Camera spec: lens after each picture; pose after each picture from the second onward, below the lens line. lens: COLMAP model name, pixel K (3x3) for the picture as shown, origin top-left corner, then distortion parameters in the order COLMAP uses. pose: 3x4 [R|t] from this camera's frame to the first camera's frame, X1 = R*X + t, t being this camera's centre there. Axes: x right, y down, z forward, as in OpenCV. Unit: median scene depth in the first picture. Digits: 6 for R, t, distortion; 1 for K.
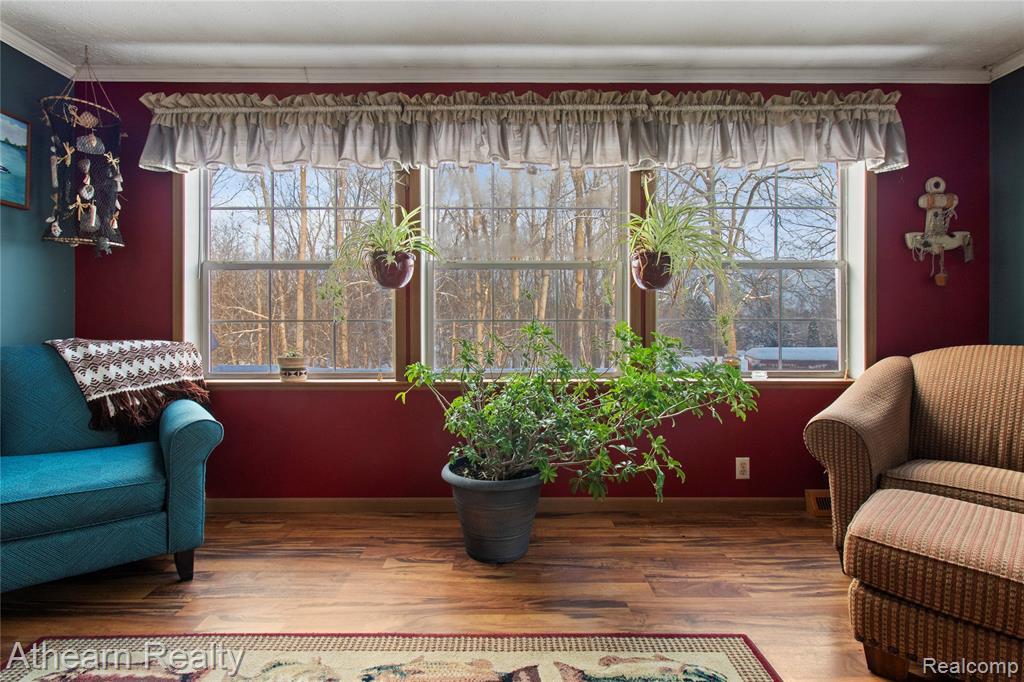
lens RADIAL K [[482.2, 0, 506.5], [0, 482.2, 320.2], [0, 0, 1]] dist [0.002879, 0.000817]
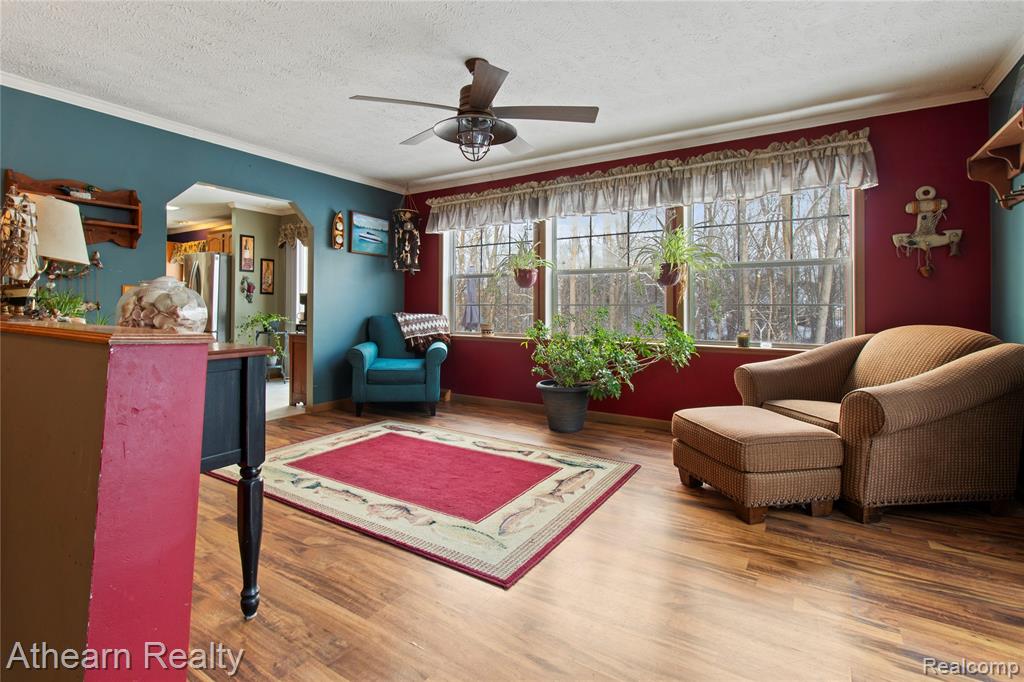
lens RADIAL K [[482.2, 0, 506.5], [0, 482.2, 320.2], [0, 0, 1]] dist [0.002879, 0.000817]
pose [[0.839143, 0.017918, -0.543616, 0.715517], [-0.008182, 0.999760, 0.020323, 0.021514], [0.543849, -0.012606, 0.839088, -0.609211]]
